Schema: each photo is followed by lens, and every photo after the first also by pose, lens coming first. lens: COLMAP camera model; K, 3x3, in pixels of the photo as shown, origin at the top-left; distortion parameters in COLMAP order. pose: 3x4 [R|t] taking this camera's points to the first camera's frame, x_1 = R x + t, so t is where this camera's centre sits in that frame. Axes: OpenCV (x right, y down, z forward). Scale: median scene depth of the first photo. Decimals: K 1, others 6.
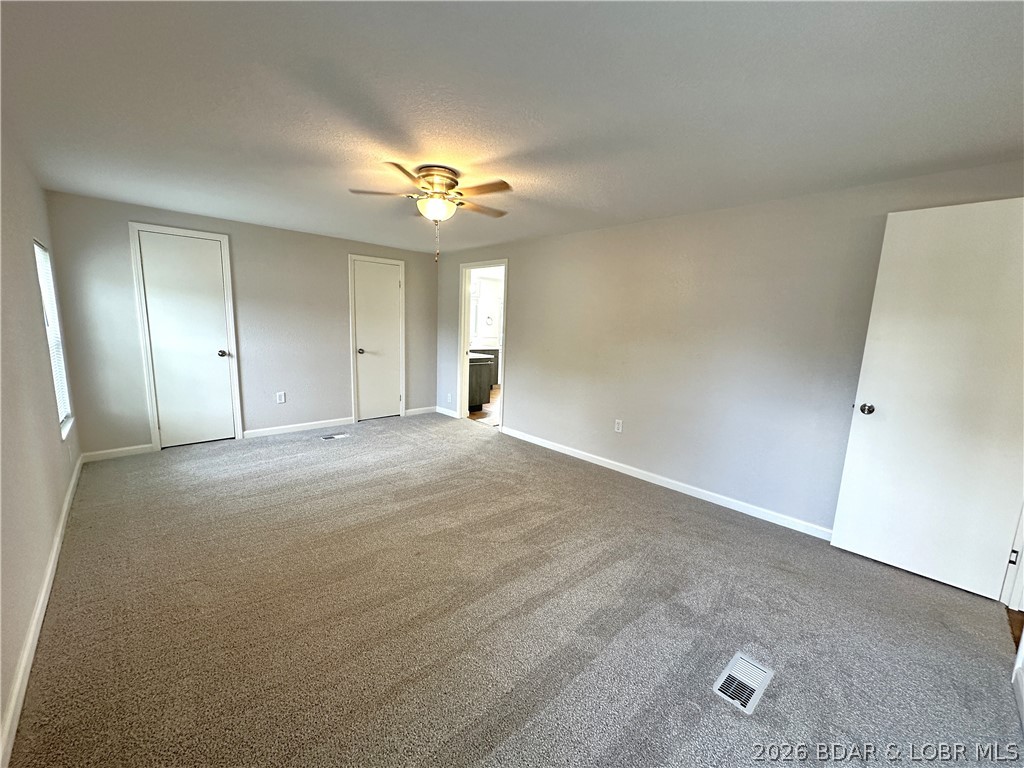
lens RADIAL K [[407.6, 0, 511.5], [0, 407.6, 385.3], [0, 0, 1]] dist [0.000032, 0.000181]
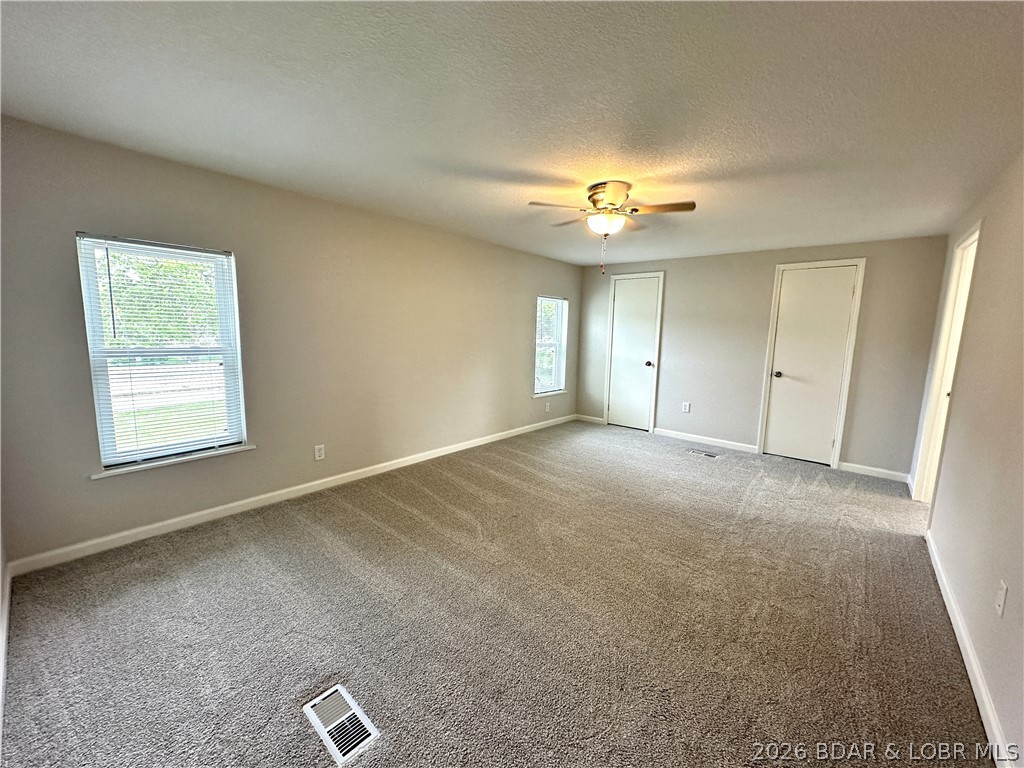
lens RADIAL K [[407.6, 0, 511.5], [0, 407.6, 385.3], [0, 0, 1]] dist [0.000032, 0.000181]
pose [[0.102955, 0.103532, -0.989283, 0.501536], [-0.173895, 0.981125, 0.084581, -0.041932], [0.979368, 0.163323, 0.119016, 0.409965]]
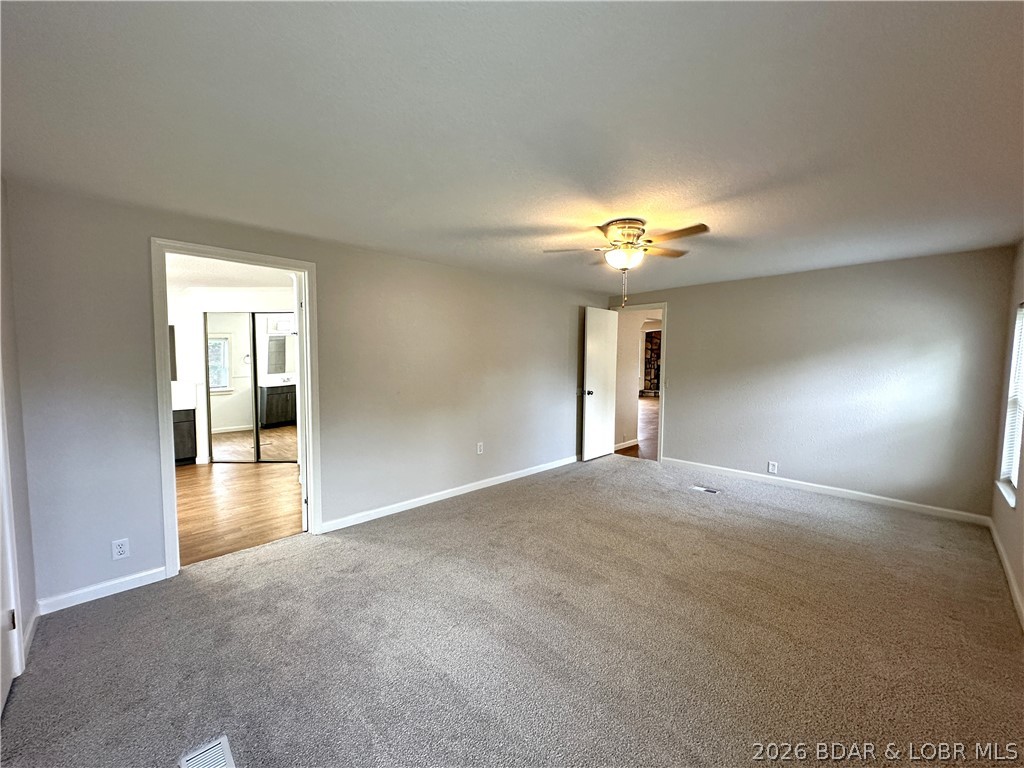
lens RADIAL K [[407.6, 0, 511.5], [0, 407.6, 385.3], [0, 0, 1]] dist [0.000032, 0.000181]
pose [[-0.013207, -0.101341, 0.994764, -0.729489], [0.150160, 0.983368, 0.102174, -0.150216], [-0.988573, 0.150724, 0.002230, 0.774646]]
